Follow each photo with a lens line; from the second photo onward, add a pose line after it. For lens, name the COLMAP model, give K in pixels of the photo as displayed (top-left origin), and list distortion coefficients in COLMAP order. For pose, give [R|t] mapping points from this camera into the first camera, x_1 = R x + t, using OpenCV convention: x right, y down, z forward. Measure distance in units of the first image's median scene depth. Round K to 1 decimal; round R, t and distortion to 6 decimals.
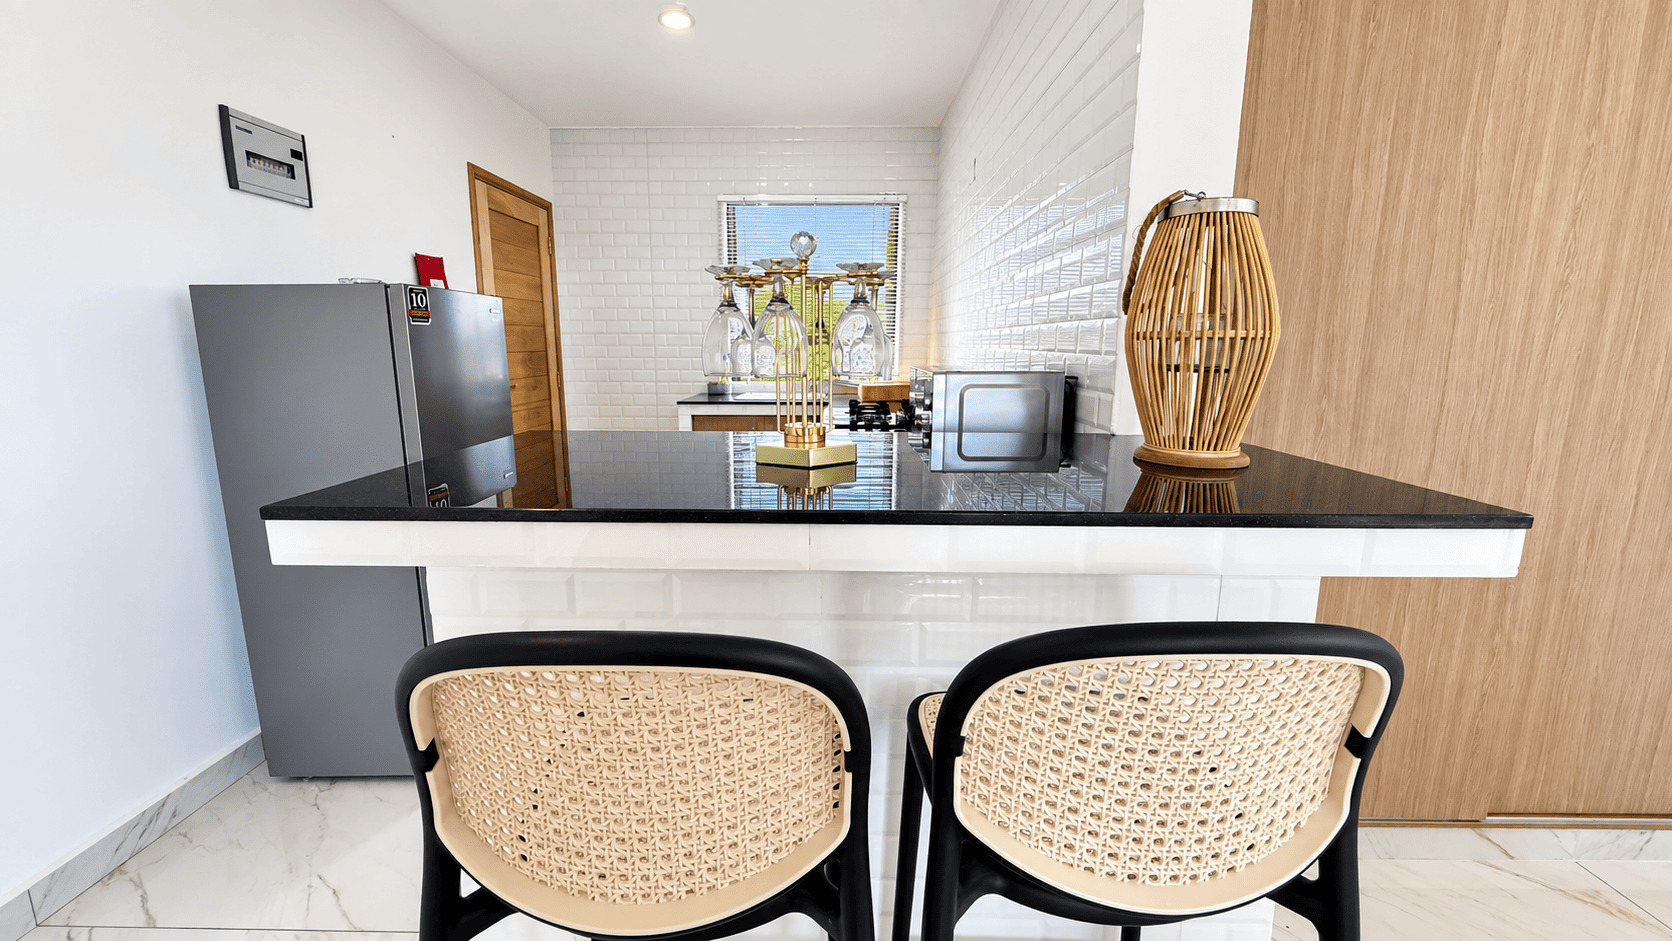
lens RADIAL K [[721.6, 0, 793.4], [0, 721.6, 474.5], [0, 0, 1]] dist [0.001410, 0.000163]
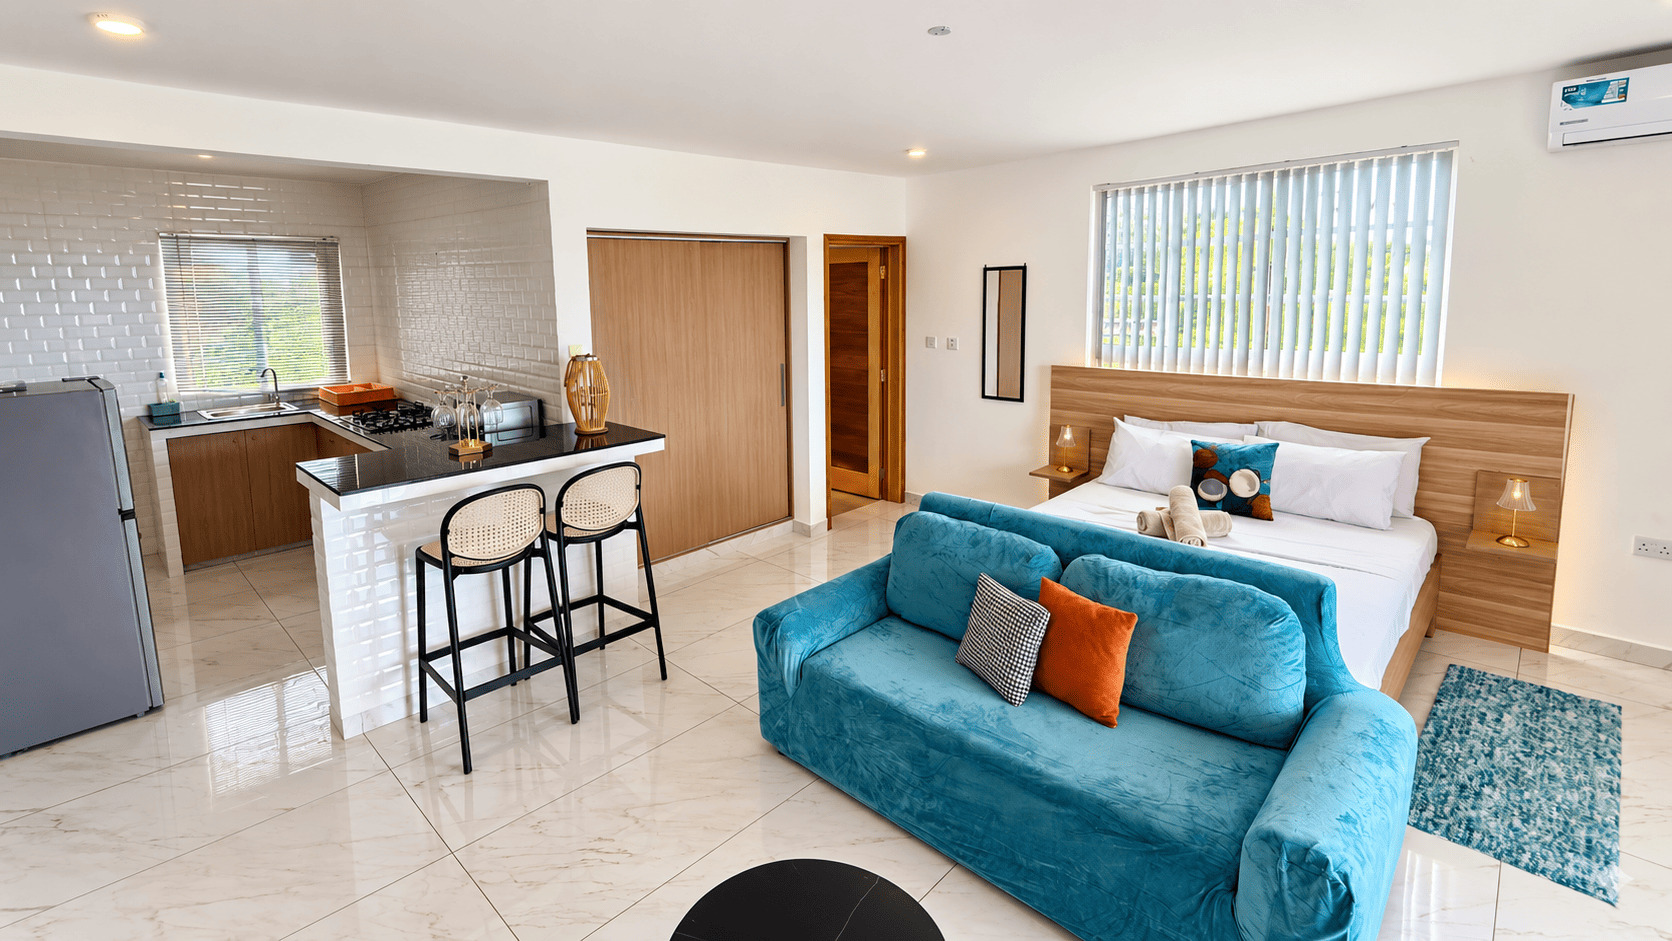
lens RADIAL K [[721.6, 0, 793.4], [0, 721.6, 474.5], [0, 0, 1]] dist [0.001410, 0.000163]
pose [[0.675237, -0.164122, 0.719110, -1.442458], [0.134067, 0.986000, 0.099146, -0.034490], [-0.725315, 0.029462, 0.687787, -2.248755]]
